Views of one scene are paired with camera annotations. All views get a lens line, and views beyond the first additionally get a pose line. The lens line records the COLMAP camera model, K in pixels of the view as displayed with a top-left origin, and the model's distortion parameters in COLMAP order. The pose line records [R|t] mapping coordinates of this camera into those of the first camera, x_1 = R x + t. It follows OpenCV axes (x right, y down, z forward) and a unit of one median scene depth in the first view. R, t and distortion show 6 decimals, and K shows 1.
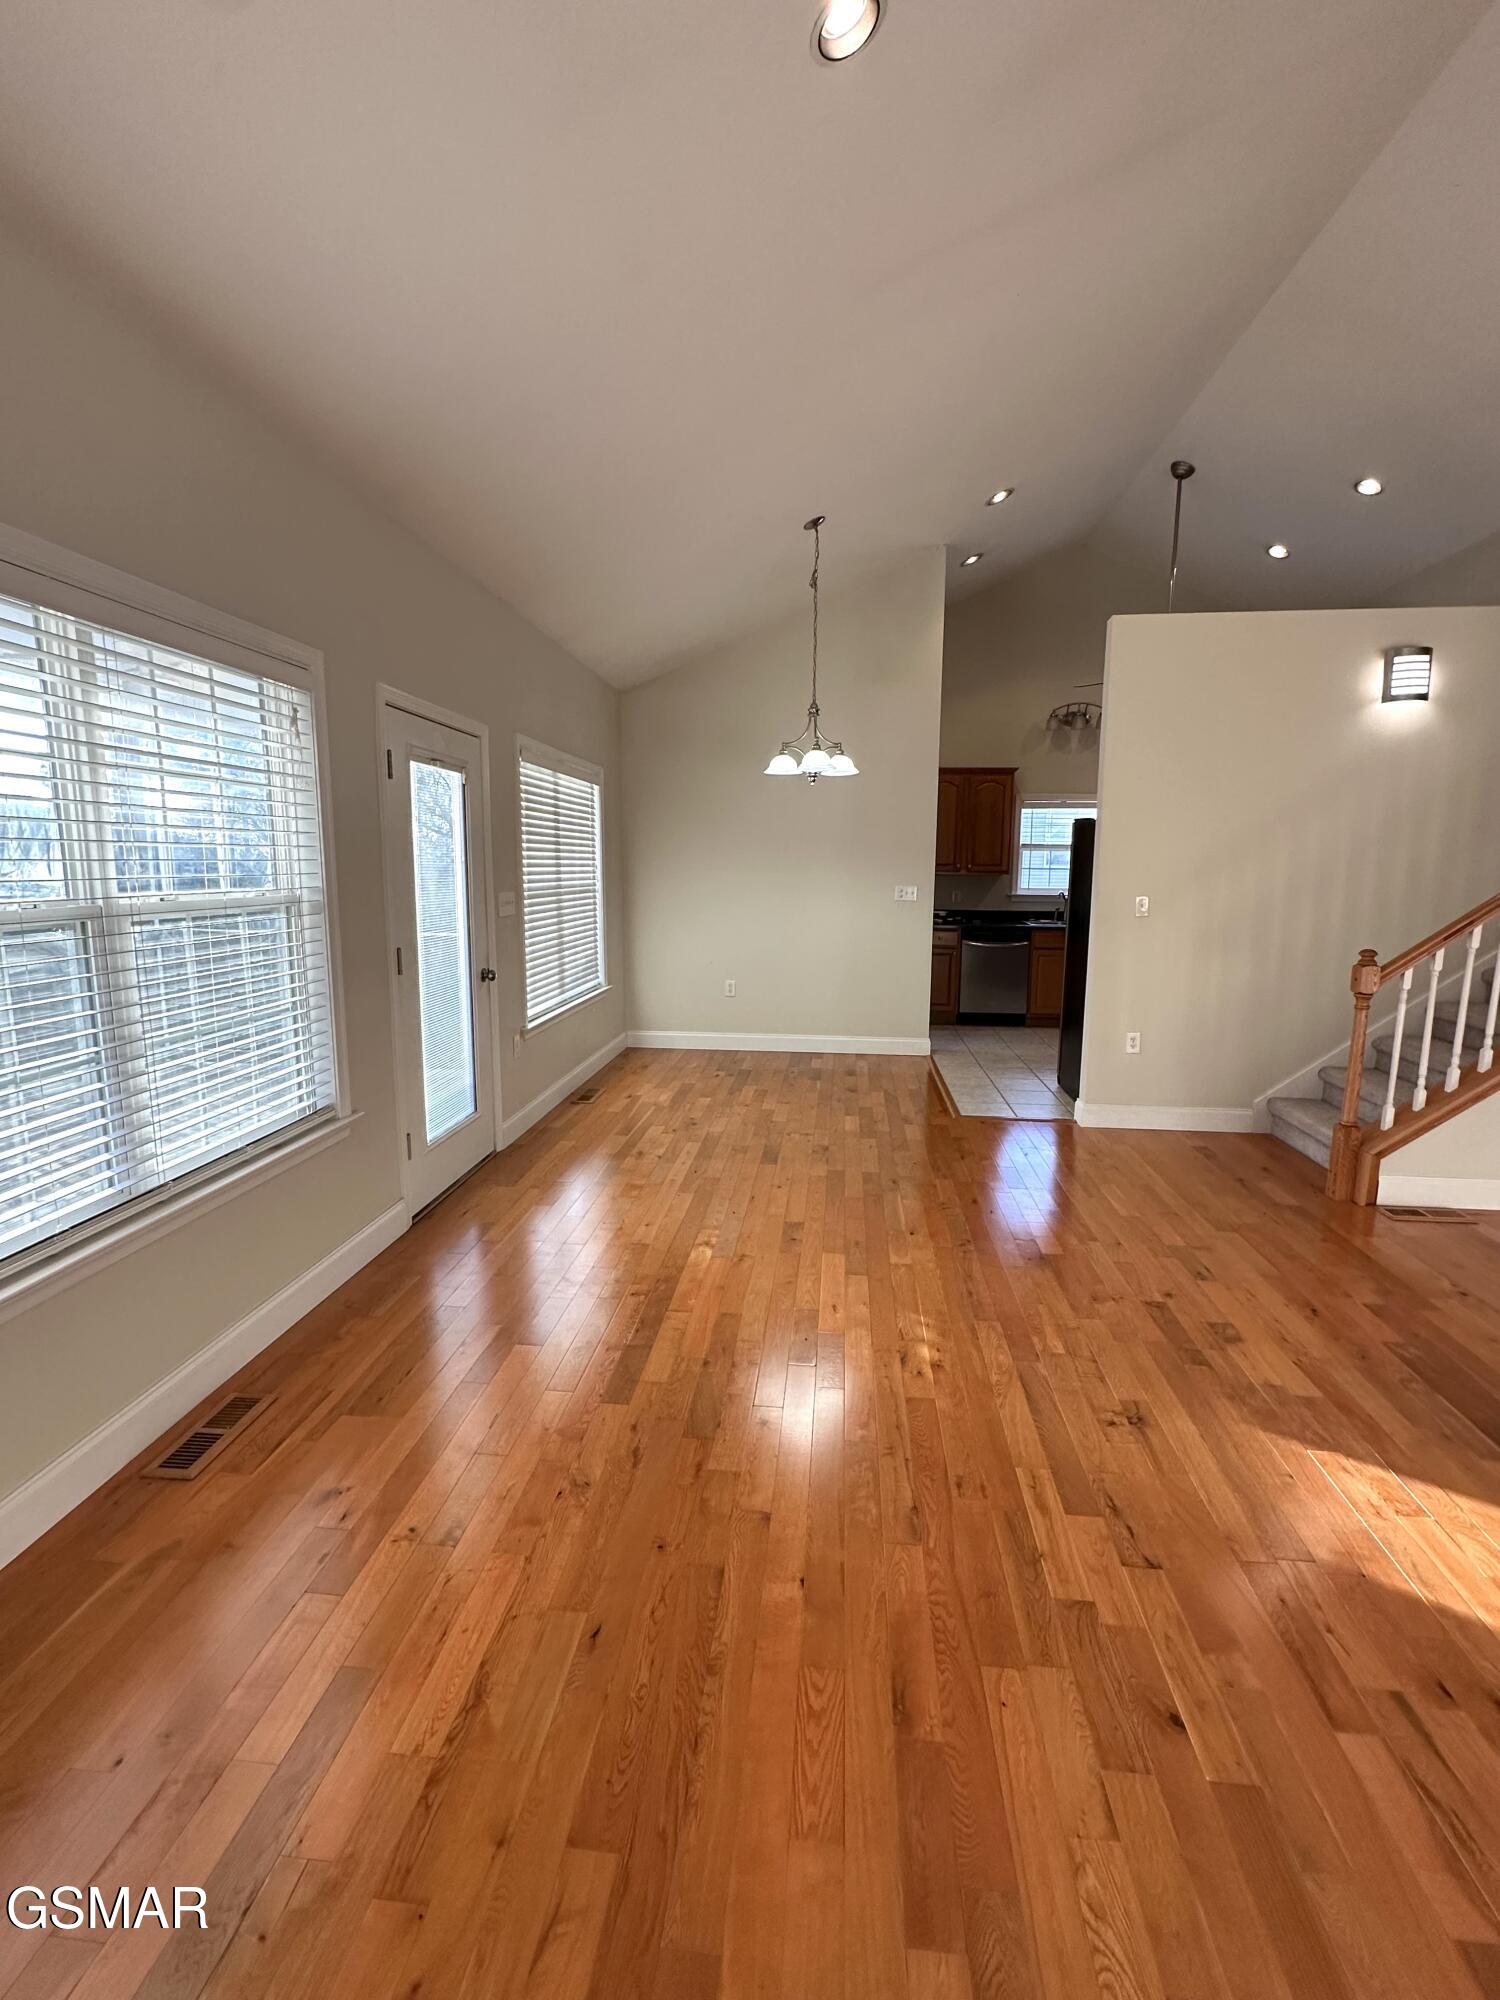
lens RADIAL K [[912.2, 0, 755.4], [0, 912.2, 1003.2], [0, 0, 1]] dist [0.001644, -0.000512]
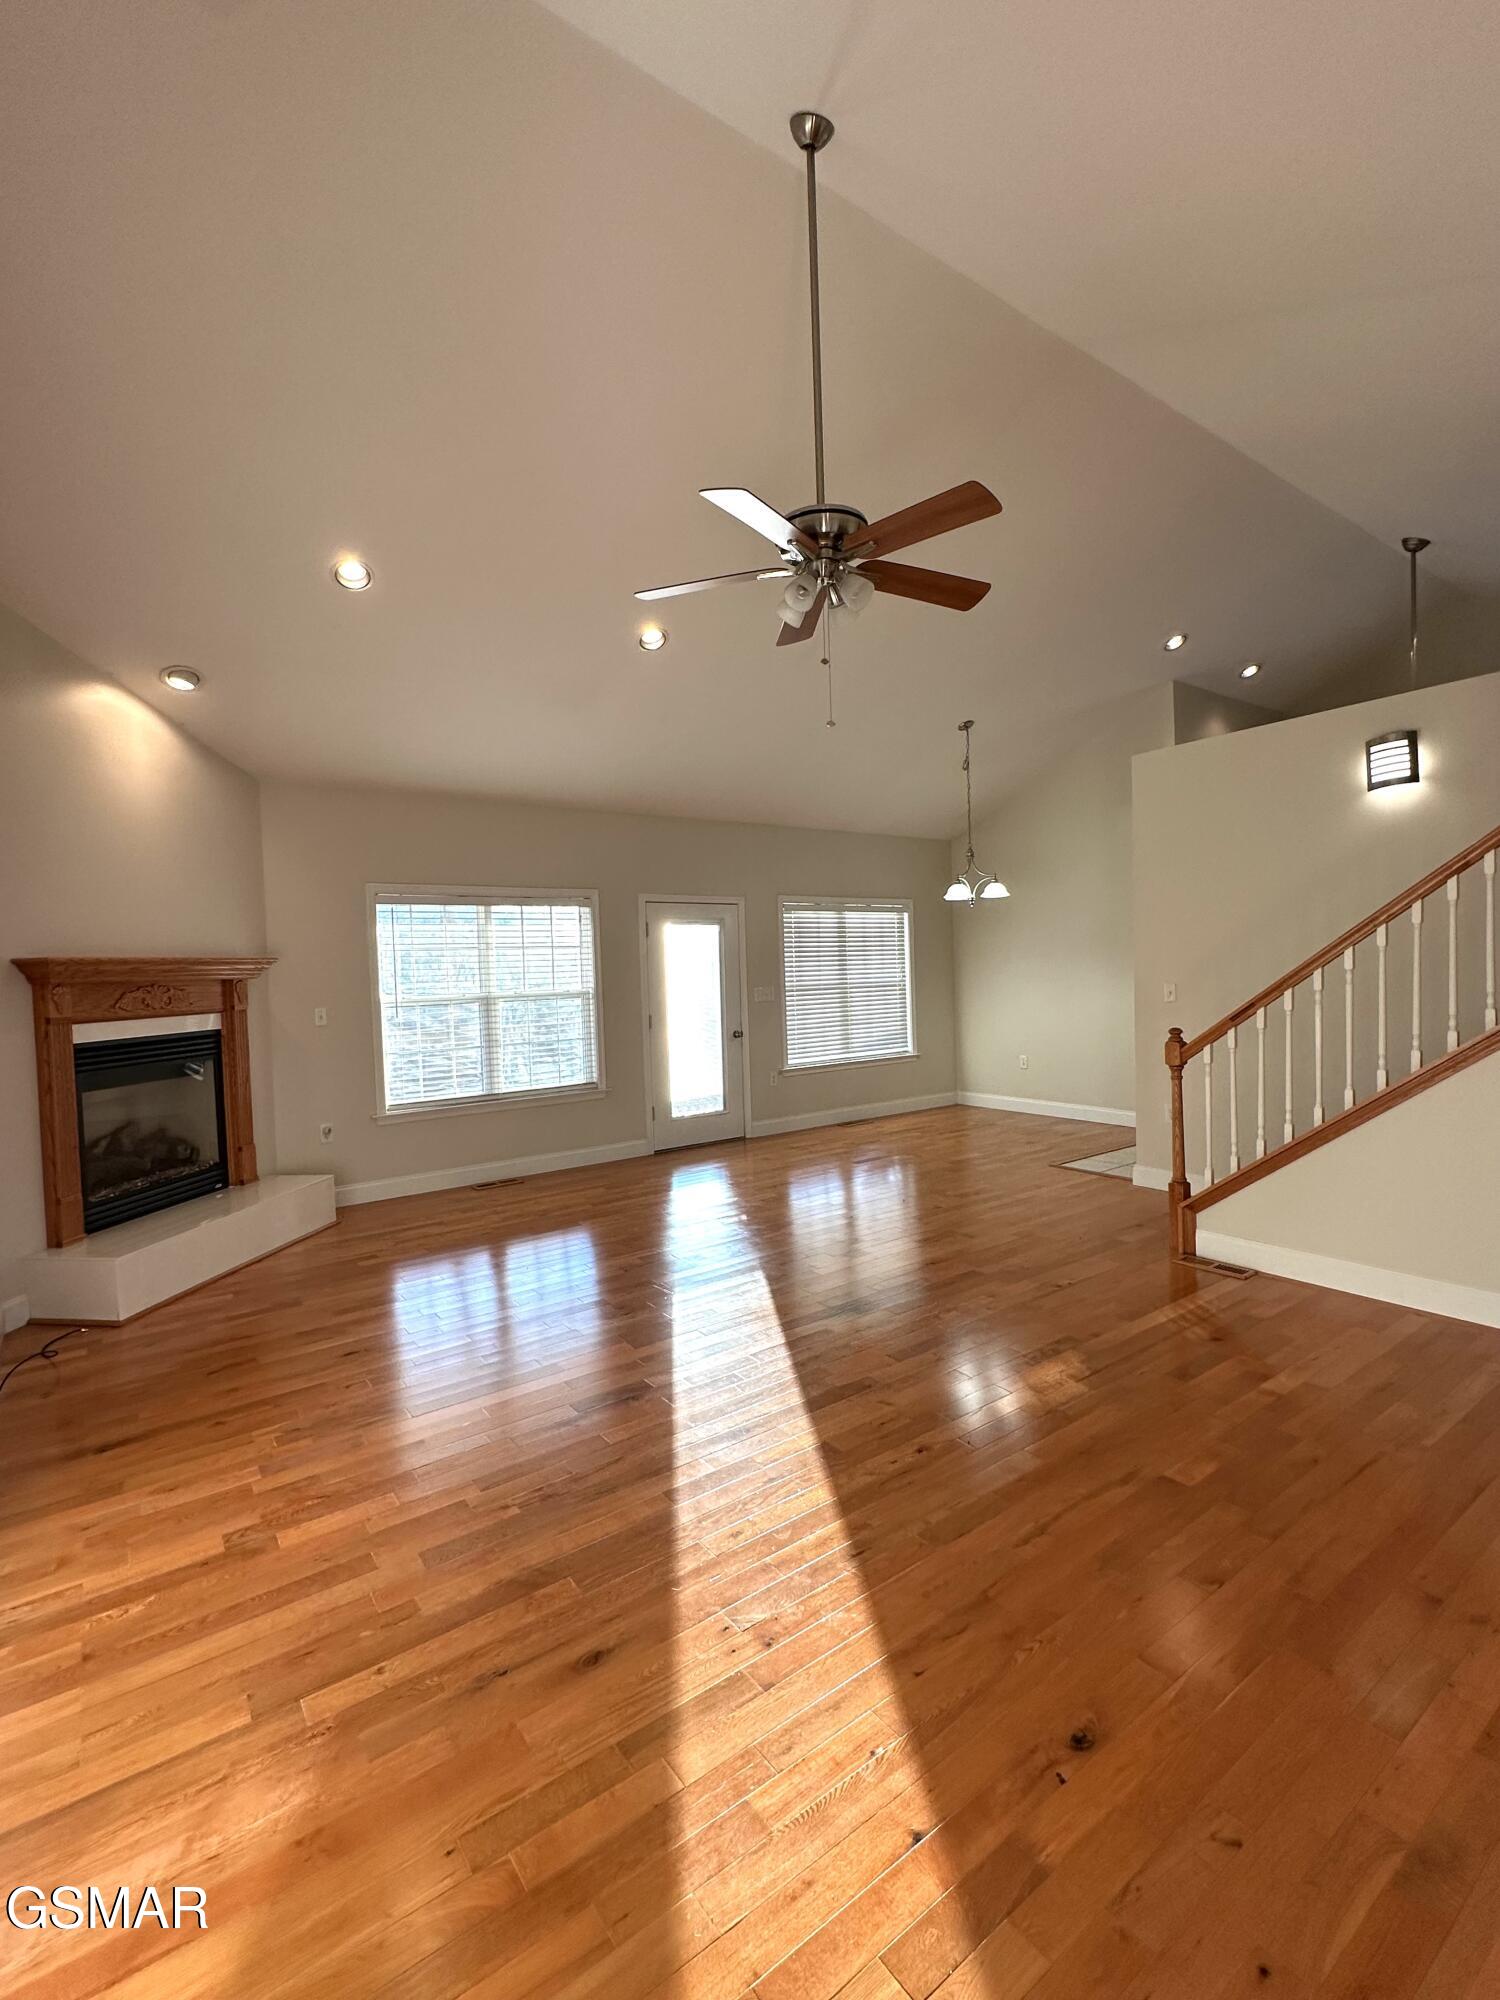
lens RADIAL K [[912.2, 0, 744.6], [0, 912.2, 1013.6], [0, 0, 1]] dist [0.001644, -0.000512]
pose [[0.658235, 0.009580, -0.752751, 1.163119], [-0.078548, 0.995335, -0.056019, 0.031184], [0.748703, 0.096001, 0.655917, -0.182877]]
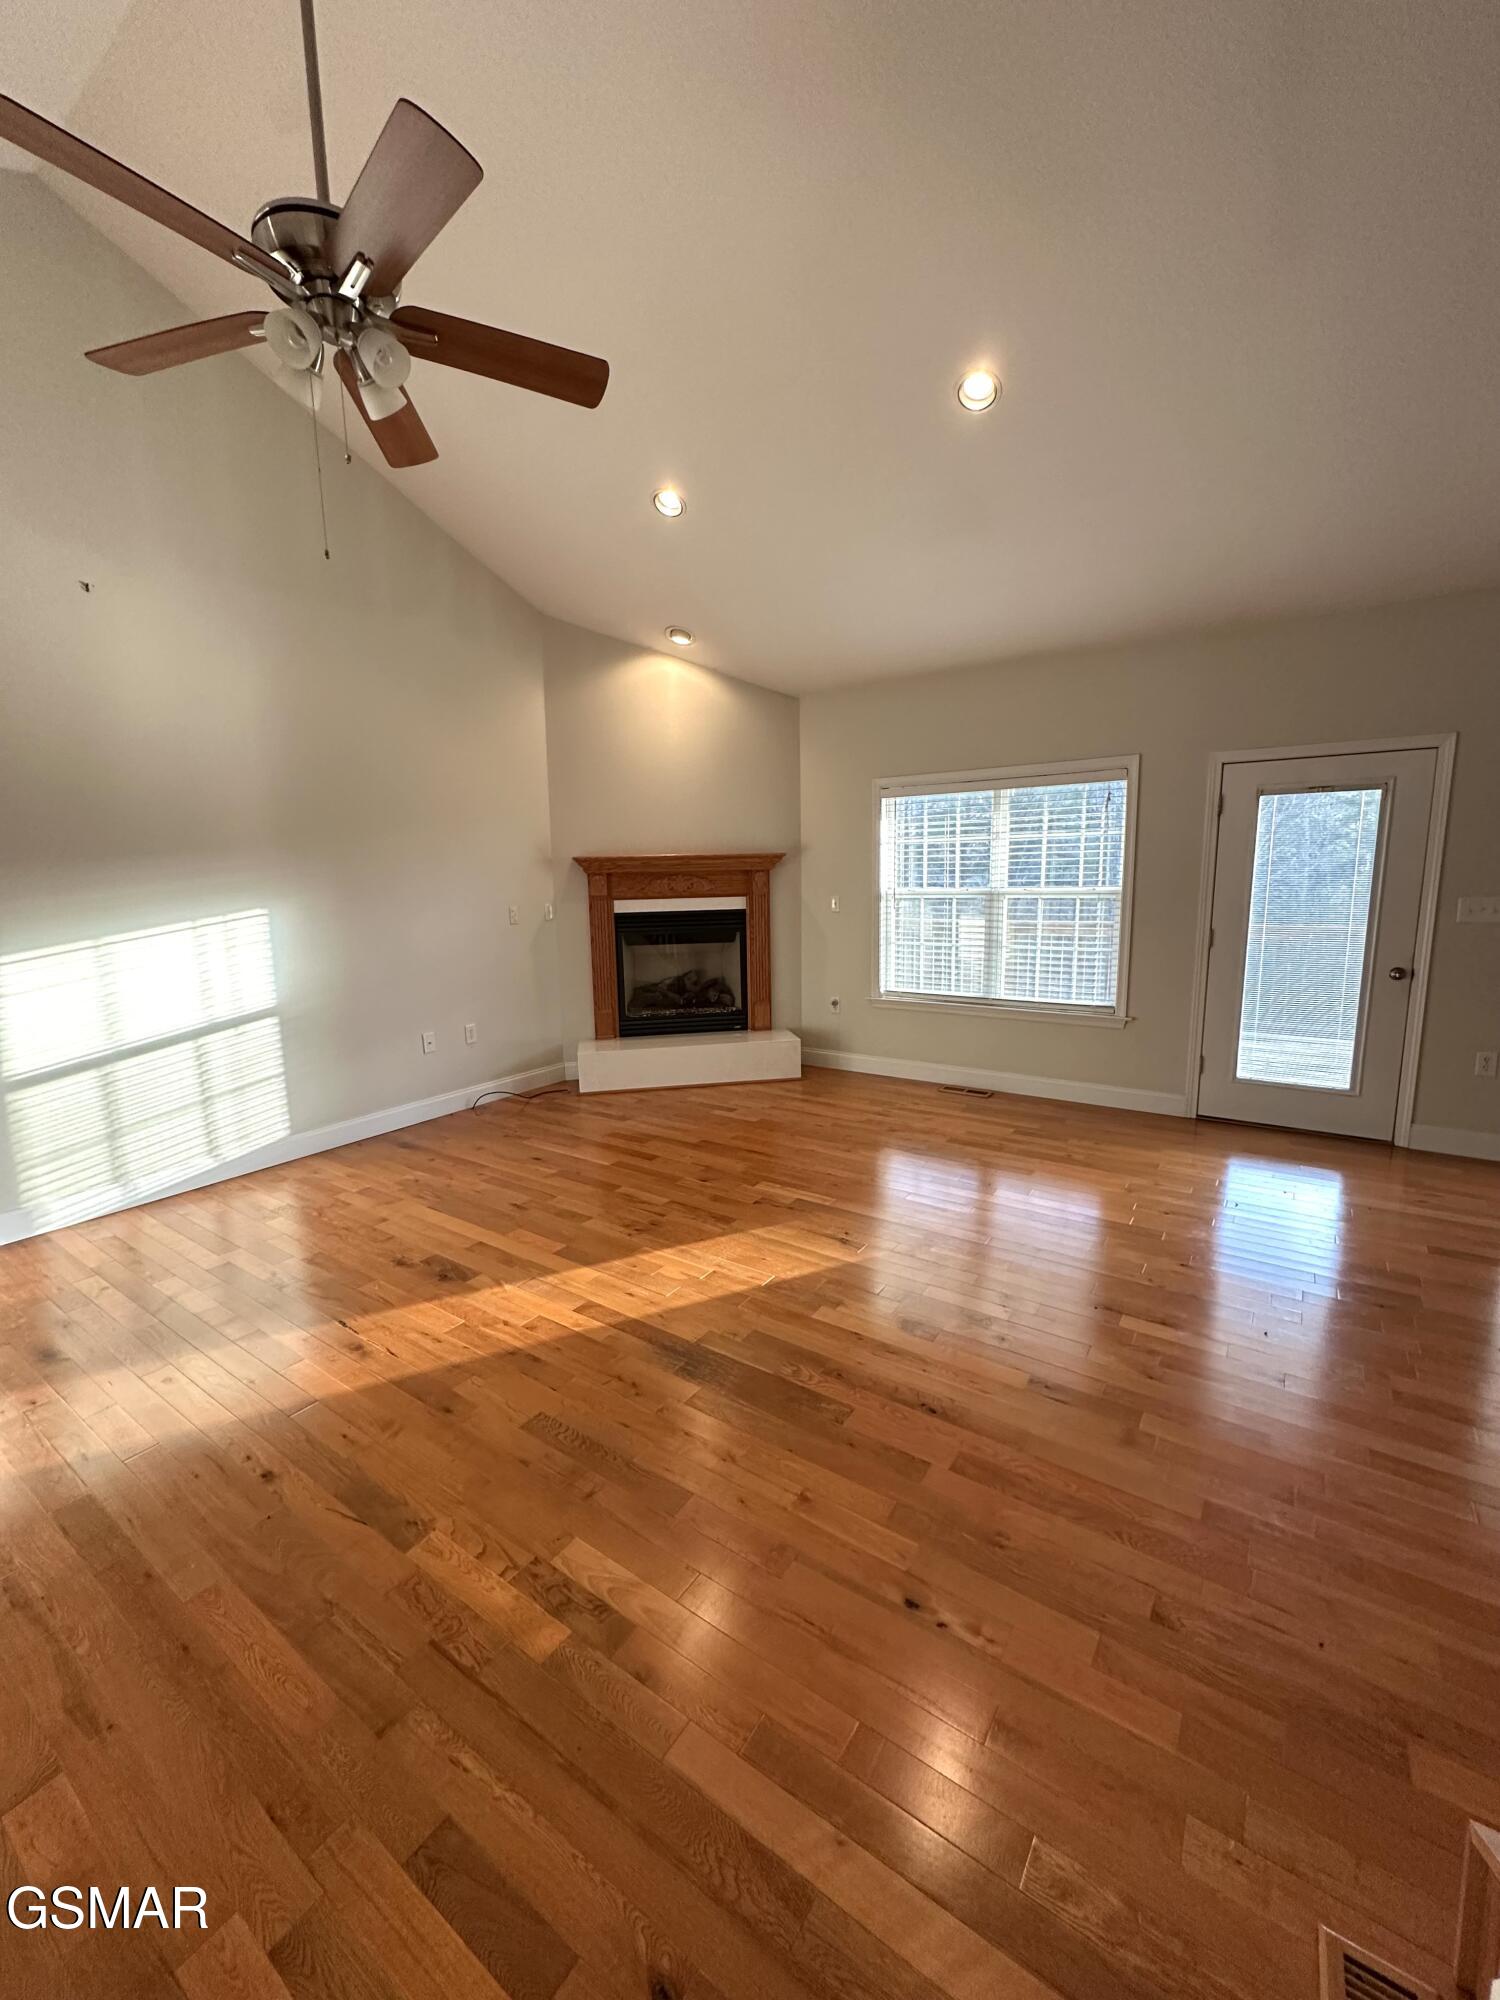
lens RADIAL K [[799.0, 0, 743.4], [0, 799.0, 1006.2], [0, 0, 1]] dist [-0.001769, 0.000137]
pose [[-0.493548, 0.150723, -0.856559, 0.978678], [-0.115220, 0.964857, 0.236168, -0.139346], [0.862053, 0.215253, -0.458837, 0.849381]]
